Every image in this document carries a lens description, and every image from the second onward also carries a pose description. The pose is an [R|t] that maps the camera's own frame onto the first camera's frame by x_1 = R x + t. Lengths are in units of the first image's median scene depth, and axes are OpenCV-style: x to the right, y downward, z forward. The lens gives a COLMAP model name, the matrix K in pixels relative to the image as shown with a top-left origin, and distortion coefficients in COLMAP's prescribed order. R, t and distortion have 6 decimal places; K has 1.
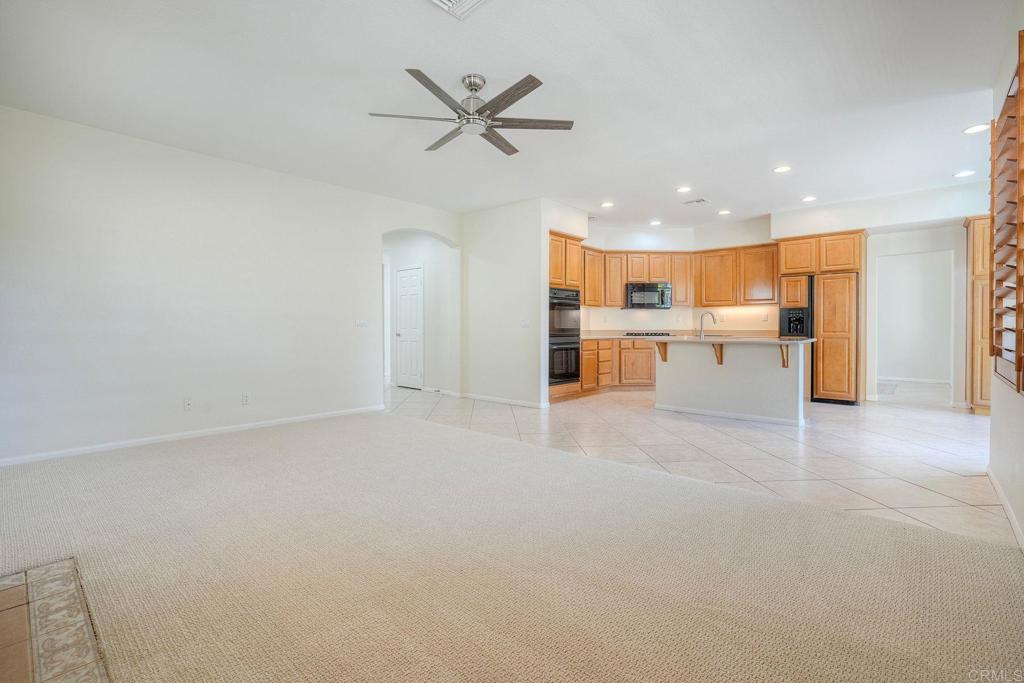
lens RADIAL K [[470.8, 0, 510.6], [0, 470.8, 336.8], [0, 0, 1]] dist [-0.002995, 0.000097]
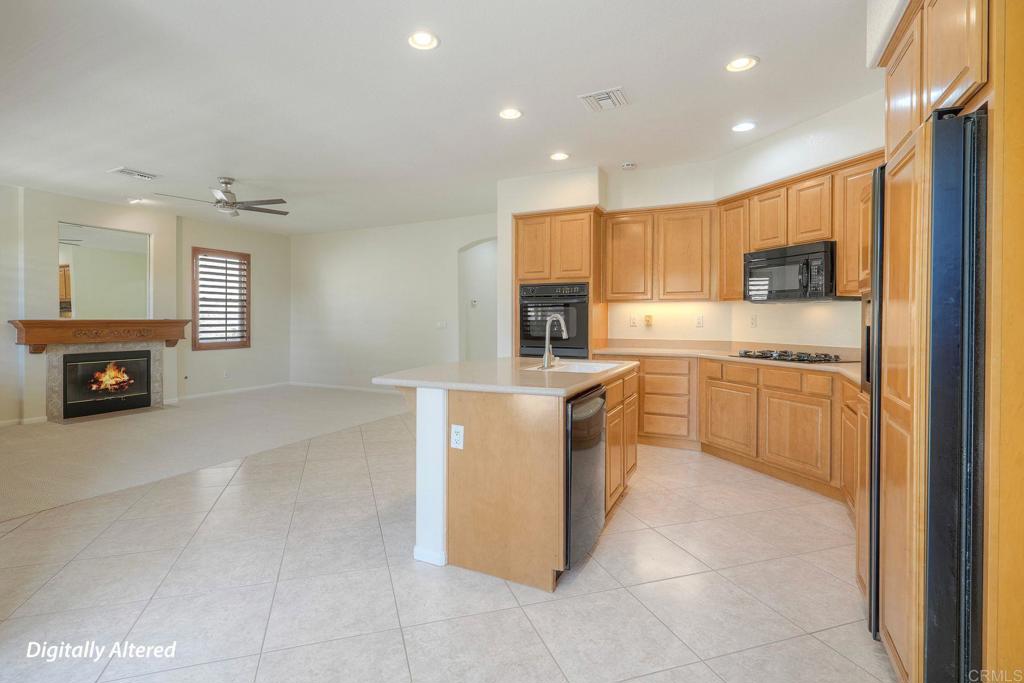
lens RADIAL K [[470.8, 0, 510.6], [0, 470.8, 336.8], [0, 0, 1]] dist [-0.002995, 0.000097]
pose [[0.280917, 0.044670, -0.958692, 0.739113], [-0.012580, 0.999002, 0.042862, -0.044669], [0.959650, 0.000020, 0.281198, 0.654794]]
